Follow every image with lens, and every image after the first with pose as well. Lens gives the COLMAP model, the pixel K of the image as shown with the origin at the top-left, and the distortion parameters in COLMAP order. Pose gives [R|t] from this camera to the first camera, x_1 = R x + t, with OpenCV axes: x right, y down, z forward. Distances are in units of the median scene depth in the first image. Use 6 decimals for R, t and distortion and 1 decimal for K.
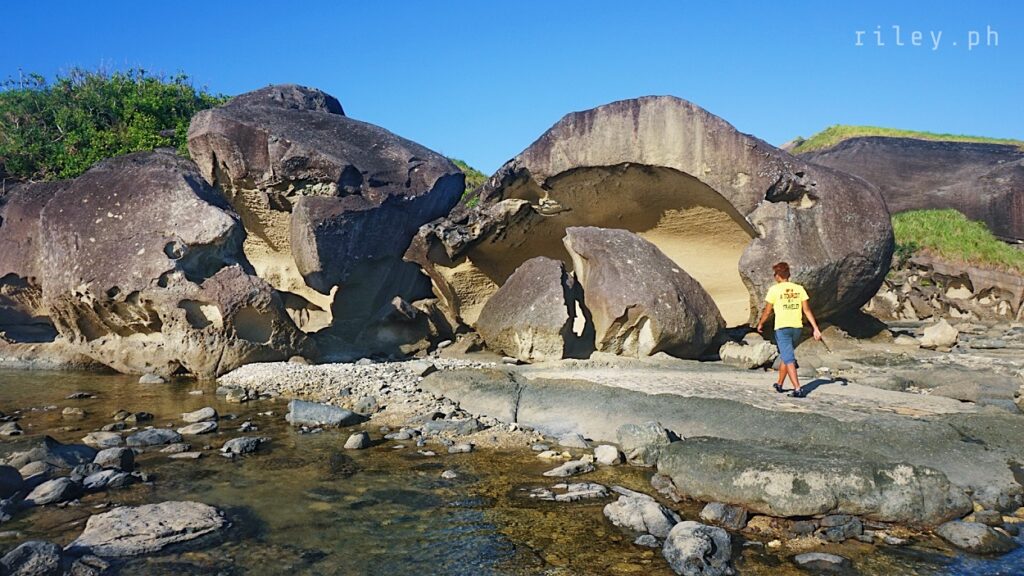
lens RADIAL K [[691.2, 0, 506.1], [0, 691.2, 291.1], [0, 0, 1]] dist [-0.008767, 0.003579]
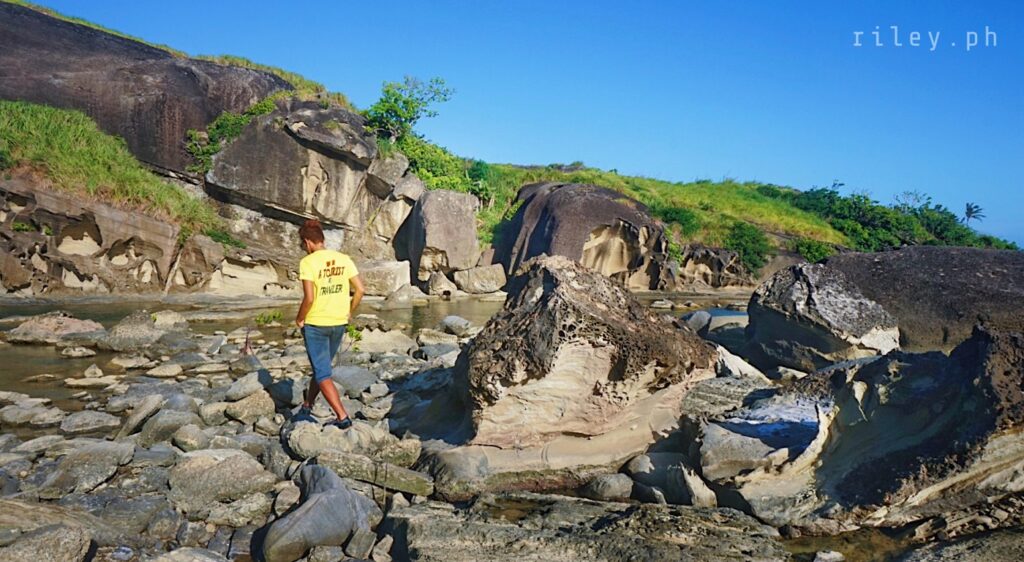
lens RADIAL K [[713.5, 0, 507.7], [0, 713.5, 279.2], [0, 0, 1]] dist [-0.002494, -0.000615]
pose [[0.466043, -0.000319, 0.884762, 0.281823], [-0.032631, 0.999313, 0.017548, 0.008379], [-0.884160, -0.037048, 0.465712, 0.381077]]
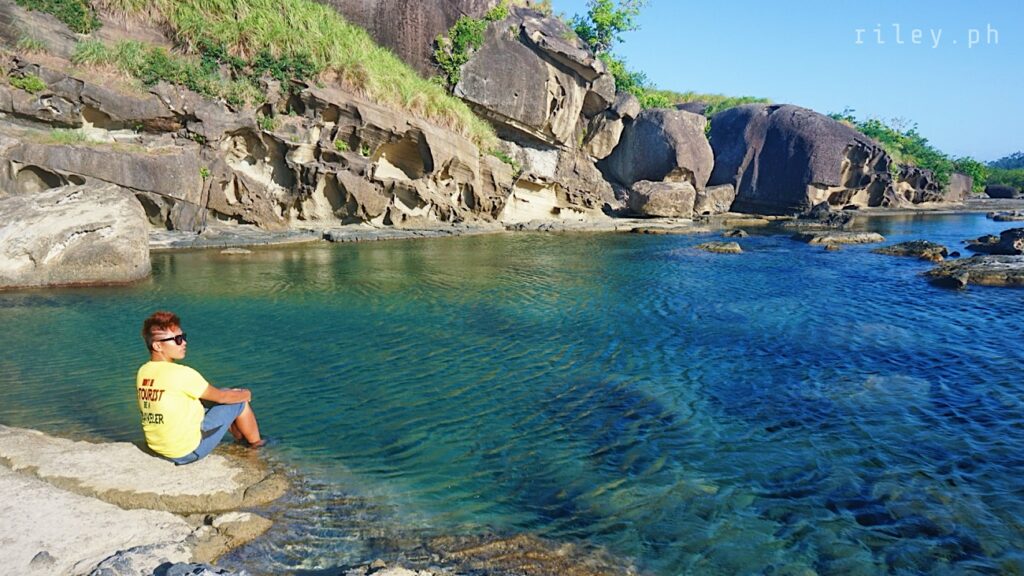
lens RADIAL K [[691.2, 0, 511.4], [0, 691.2, 289.5], [0, 0, 1]] dist [-0.008767, 0.003579]
pose [[0.236401, -0.126975, 0.963323, 0.165297], [-0.016924, 0.990736, 0.134741, 0.021425], [-0.971508, -0.048156, 0.232063, 0.778429]]
